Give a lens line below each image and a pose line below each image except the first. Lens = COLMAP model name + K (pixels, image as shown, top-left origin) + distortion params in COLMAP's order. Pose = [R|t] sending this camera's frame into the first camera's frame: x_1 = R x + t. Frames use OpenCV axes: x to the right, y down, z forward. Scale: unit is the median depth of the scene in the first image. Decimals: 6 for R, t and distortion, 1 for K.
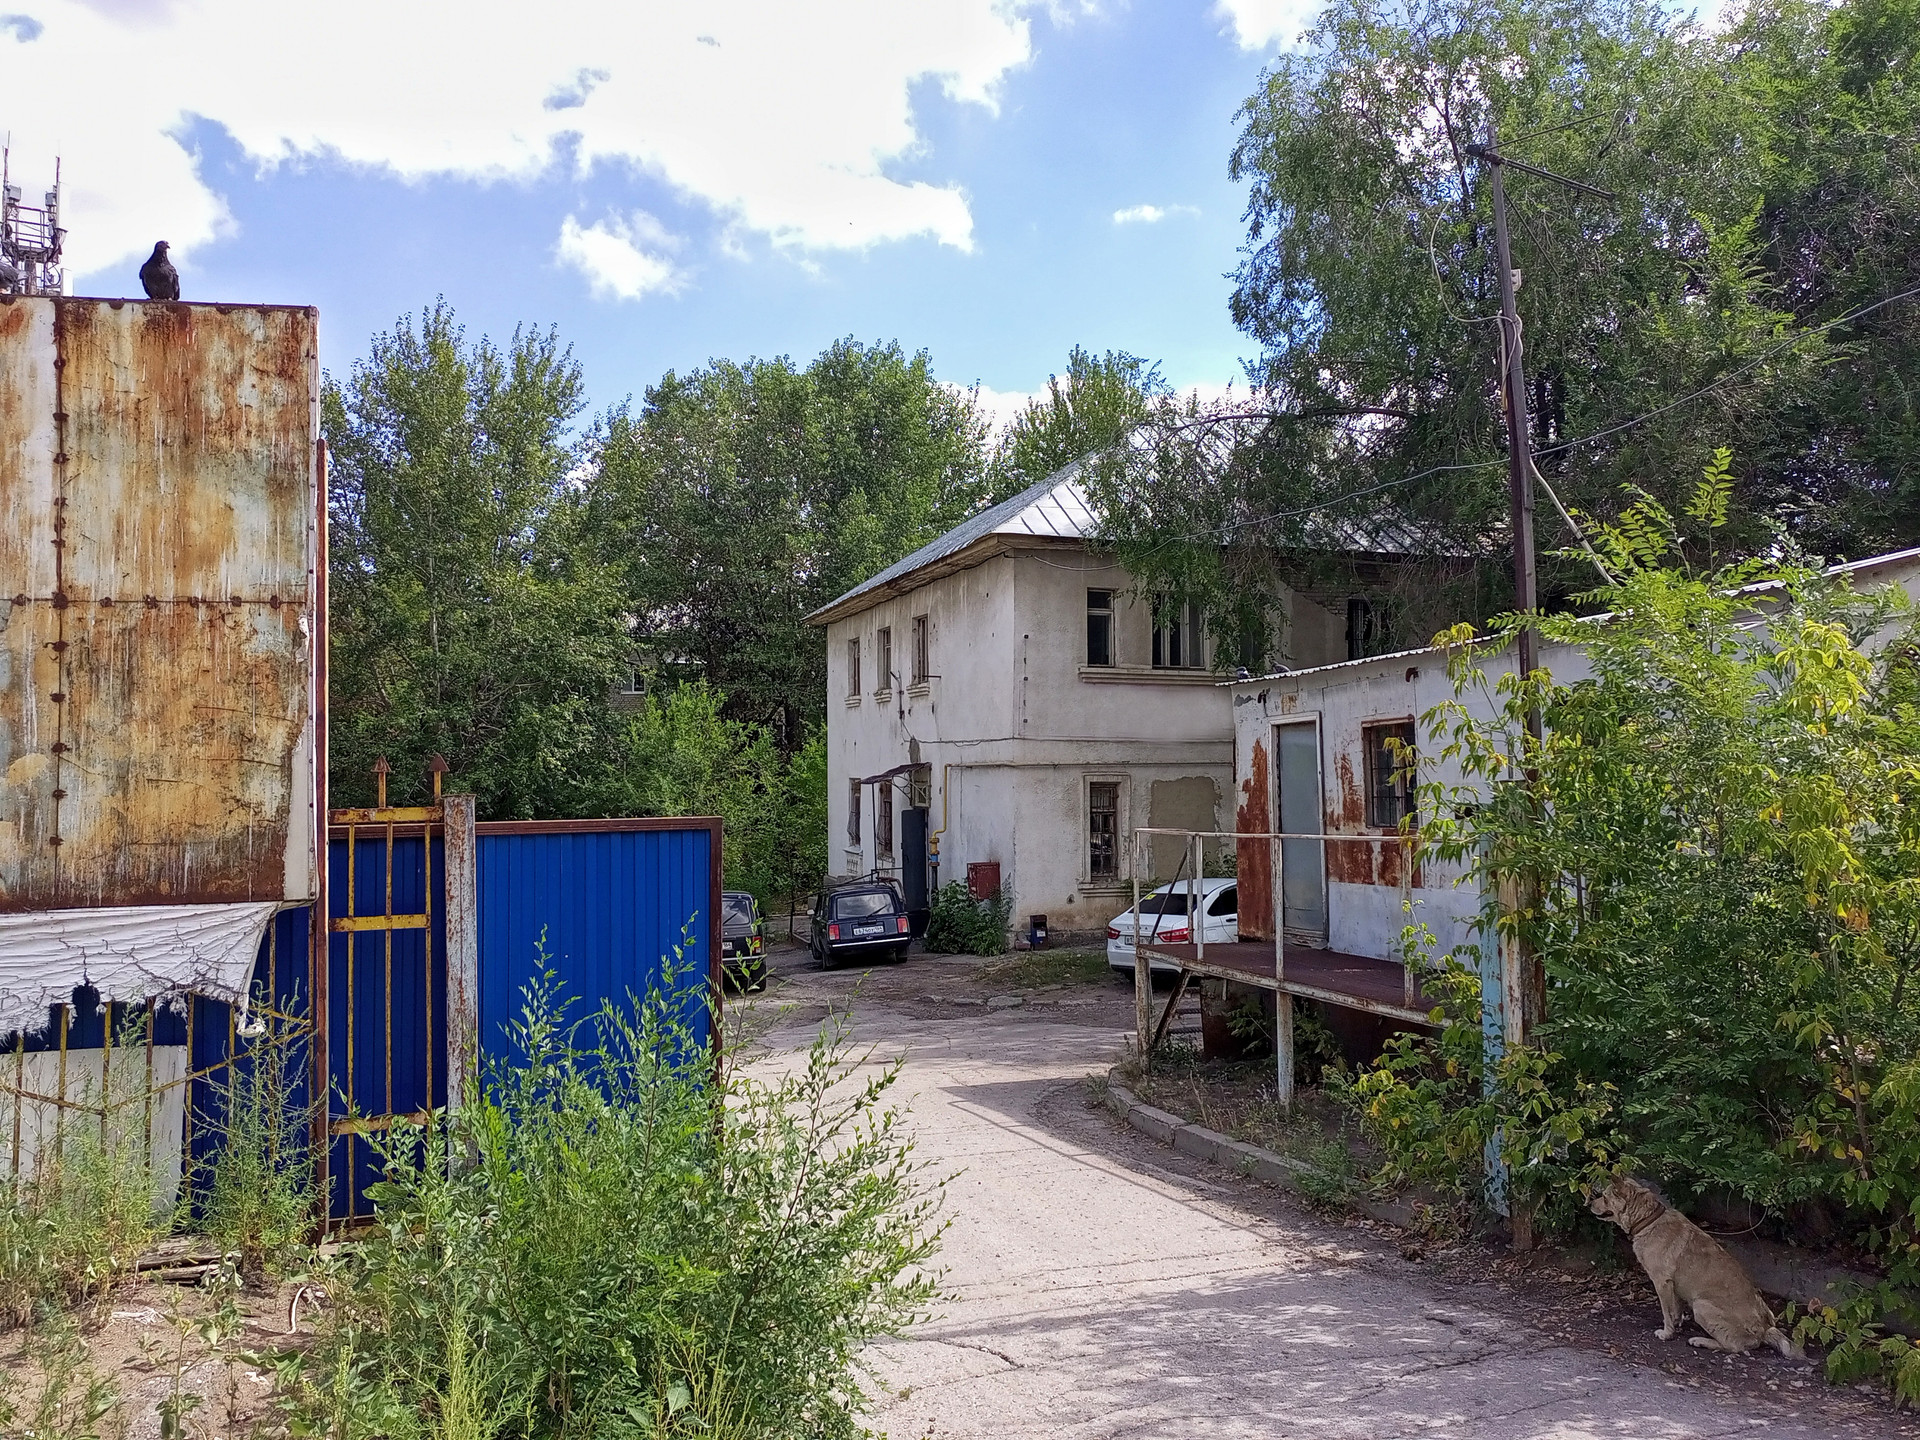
lens RADIAL K [[1388.3, 0, 960.0], [0, 1388.3, 720.0], [0, 0, 1]] dist [0.004105, -0.059711]
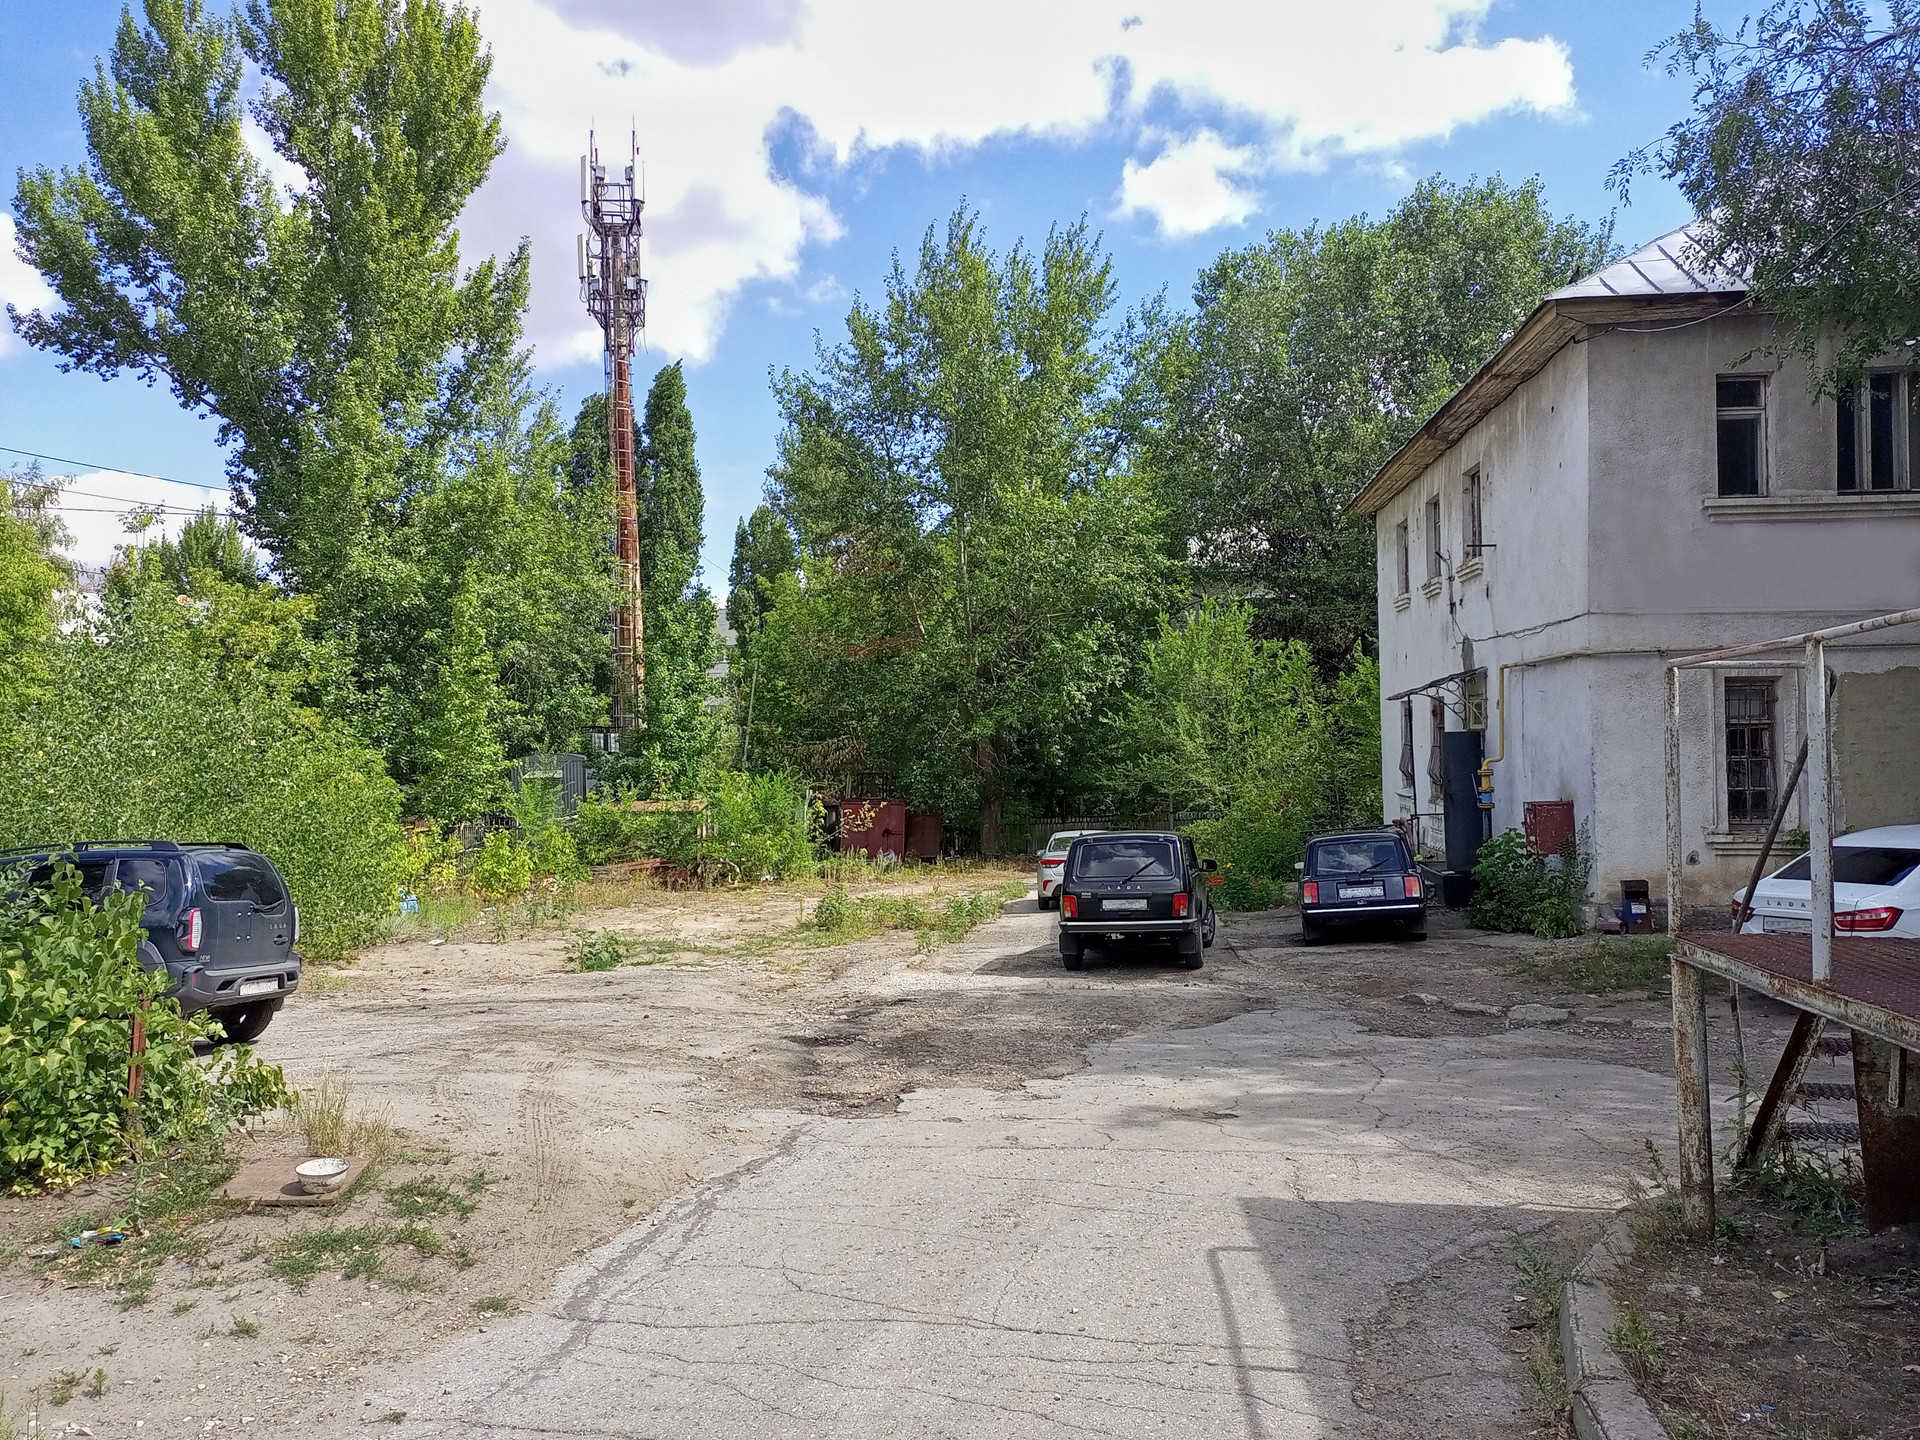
lens RADIAL K [[1435.5, 0, 956.1], [0, 1435.5, 711.5], [0, 0, 1]] dist [0.088364, -0.093110]
pose [[0.906923, -0.016086, -0.420989, 0.051210], [0.027192, 0.999422, 0.020392, 0.034244], [0.420418, -0.029941, 0.906837, 0.218385]]
